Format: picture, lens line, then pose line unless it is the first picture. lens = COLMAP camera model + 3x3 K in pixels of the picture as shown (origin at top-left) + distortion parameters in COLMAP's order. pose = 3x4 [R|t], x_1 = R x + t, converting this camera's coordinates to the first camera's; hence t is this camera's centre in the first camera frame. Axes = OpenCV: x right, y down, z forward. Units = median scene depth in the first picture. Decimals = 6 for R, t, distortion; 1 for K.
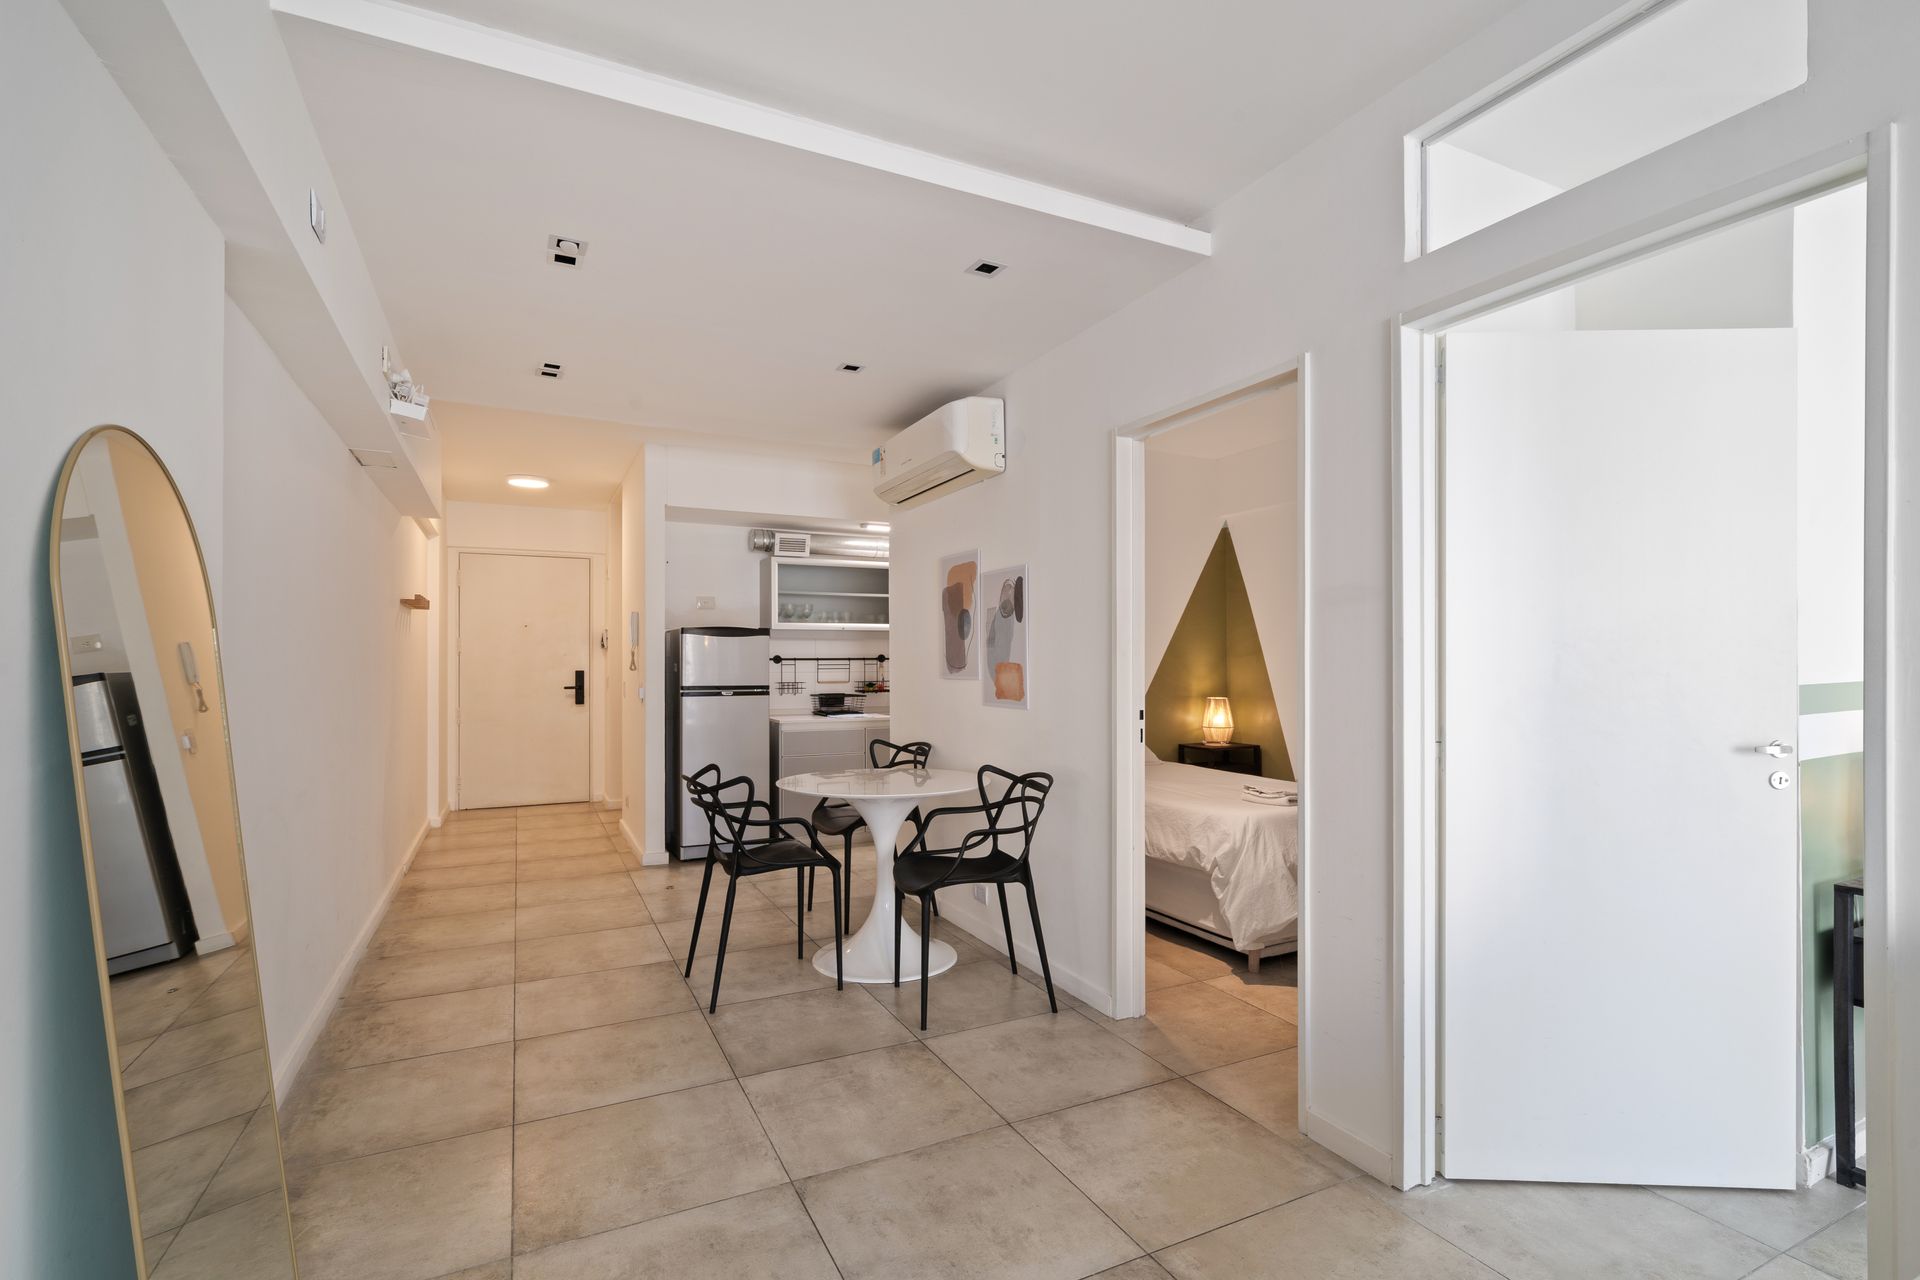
lens RADIAL K [[904.5, 0, 960.2], [0, 904.5, 653.7], [0, 0, 1]] dist [-0.002274, 0.000106]
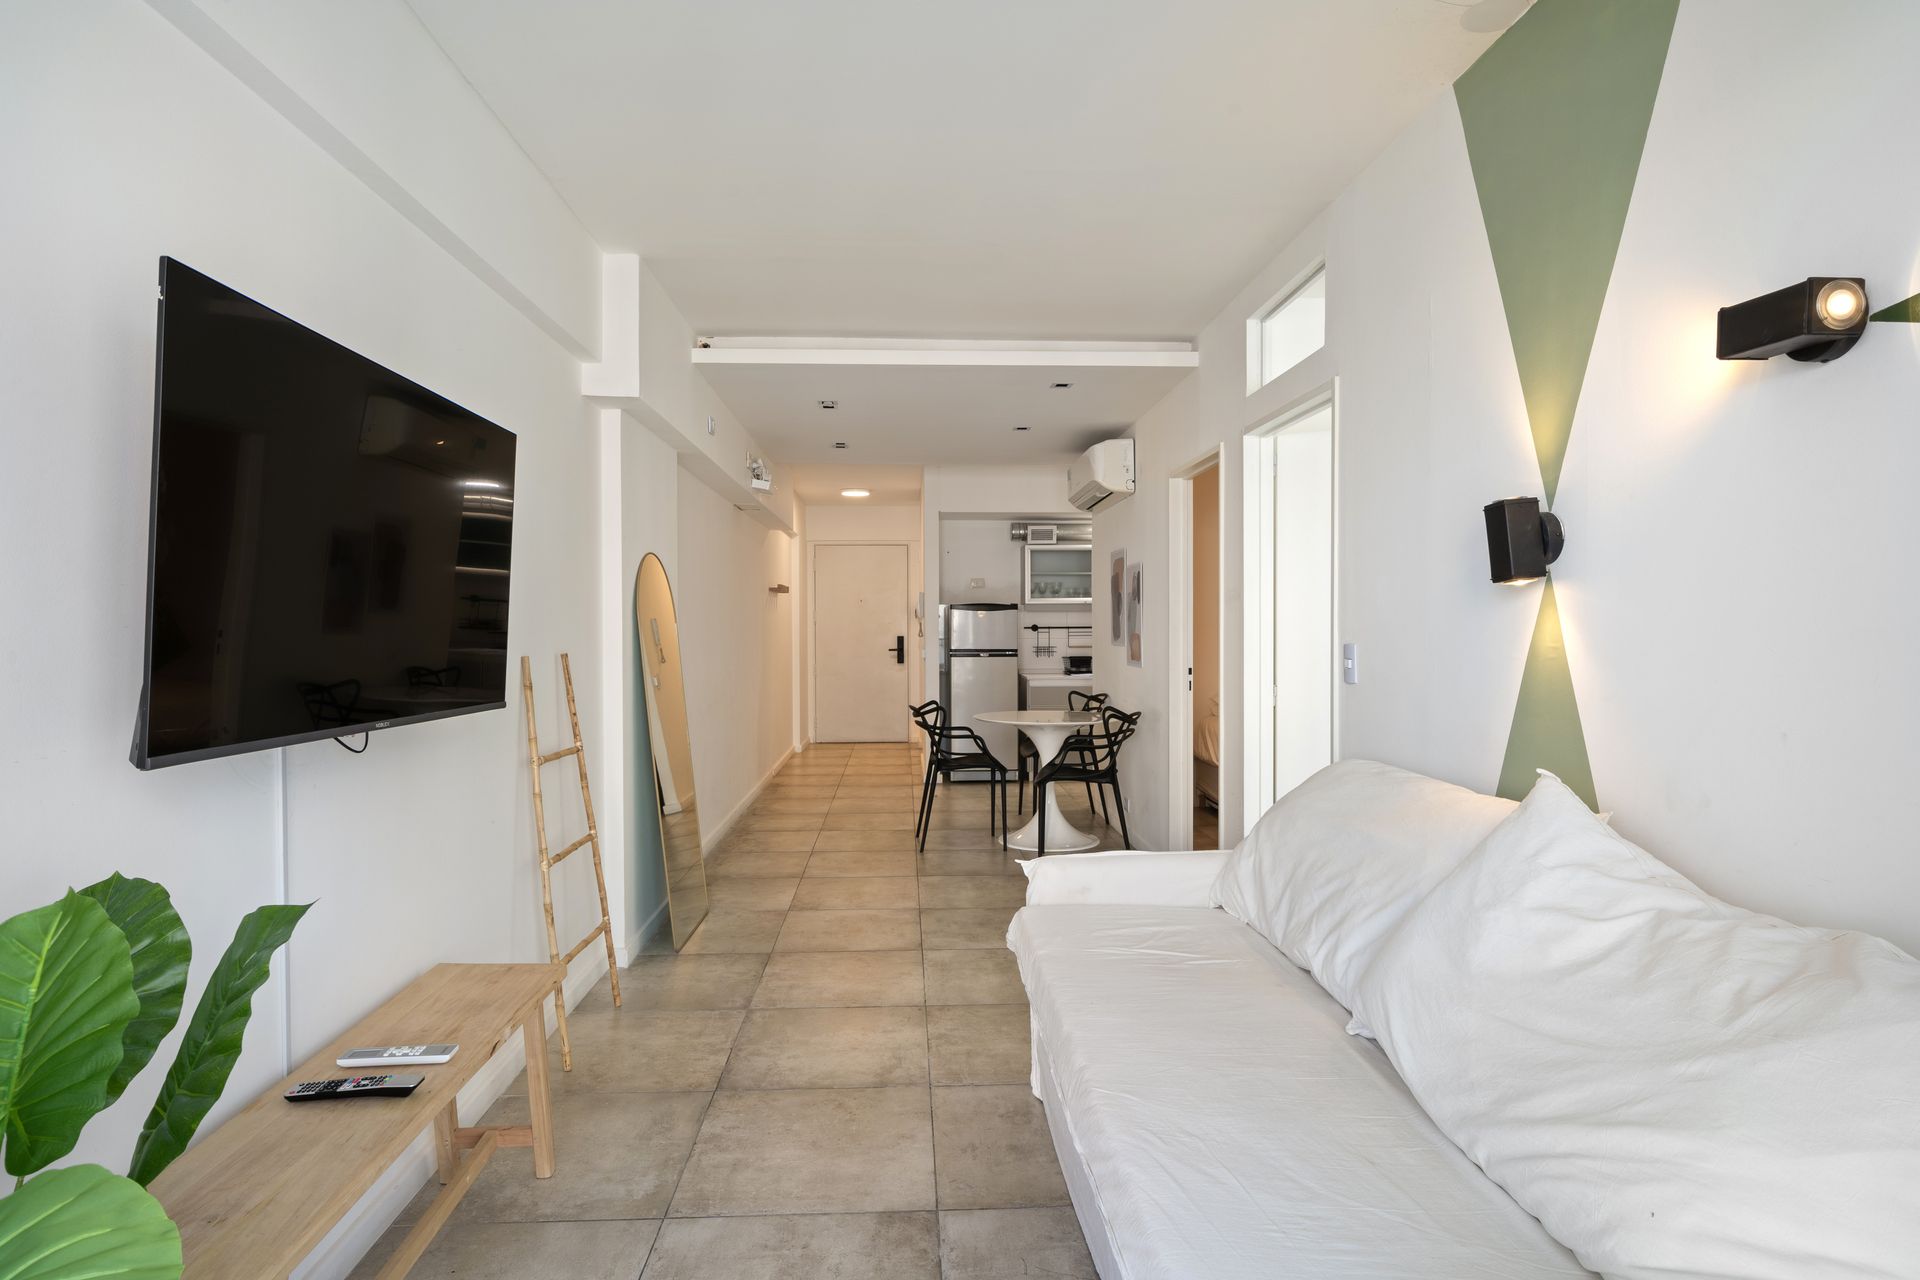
lens RADIAL K [[1264.7, 0, 963.2], [0, 1264.7, 623.1], [0, 0, 1]] dist [-0.042060, 0.047779]
pose [[0.901477, -0.001990, -0.432822, 0.538982], [0.008139, 0.999891, 0.012355, -0.026192], [0.432750, -0.014660, 0.901395, -0.694441]]
